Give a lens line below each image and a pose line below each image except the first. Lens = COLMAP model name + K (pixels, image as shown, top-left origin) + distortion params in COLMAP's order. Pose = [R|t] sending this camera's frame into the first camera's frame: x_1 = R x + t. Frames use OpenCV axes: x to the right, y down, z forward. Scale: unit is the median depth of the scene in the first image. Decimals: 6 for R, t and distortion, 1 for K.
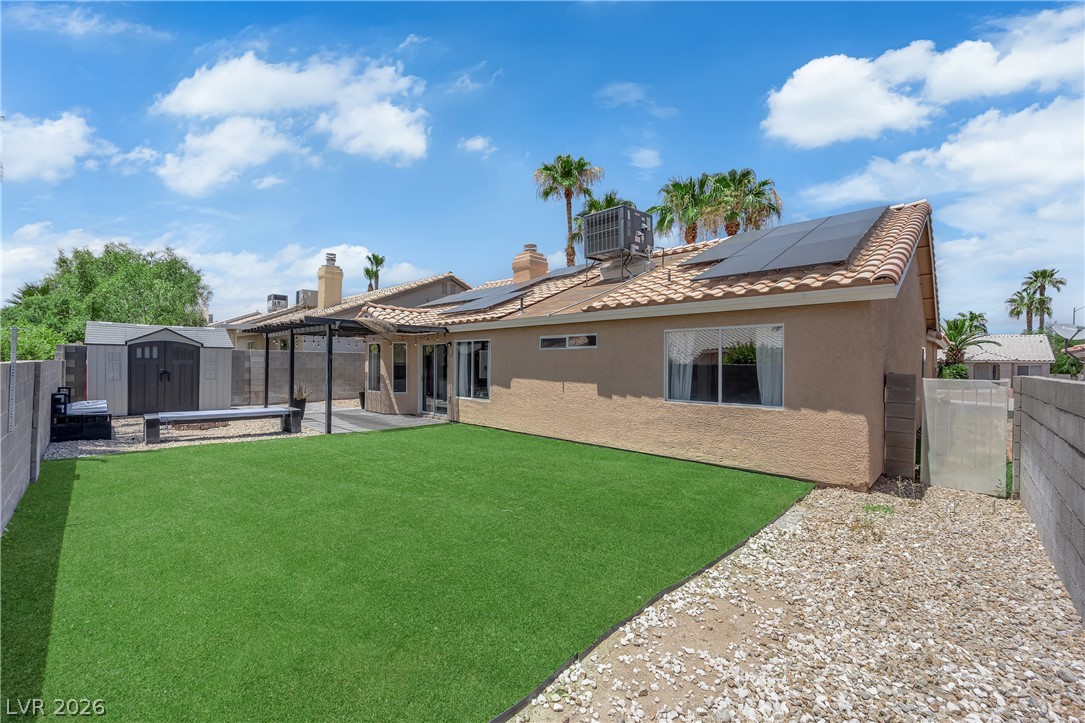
lens RADIAL K [[451.6, 0, 542.5], [0, 451.6, 361.5], [0, 0, 1]] dist [-0.001153, -0.000233]
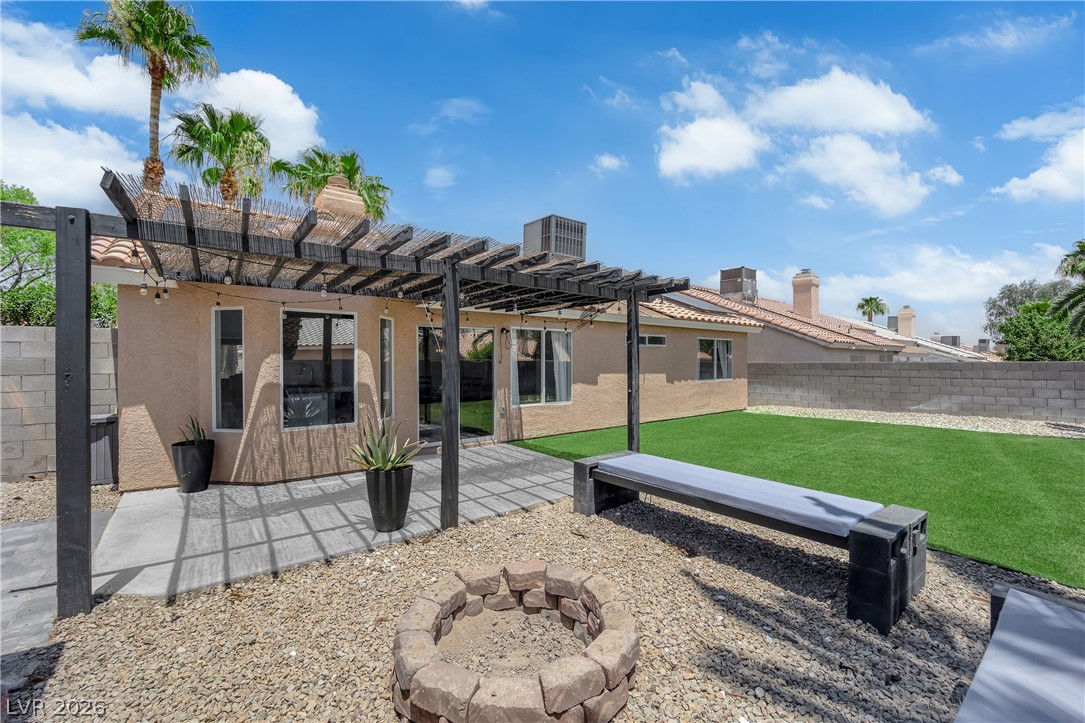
lens RADIAL K [[451.6, 0, 542.5], [0, 451.6, 361.5], [0, 0, 1]] dist [-0.001153, -0.000233]
pose [[0.138847, -0.018792, 0.990136, -1.208758], [-0.008392, 0.999762, 0.020152, -0.008831], [-0.990278, -0.011107, 0.138656, 1.161616]]
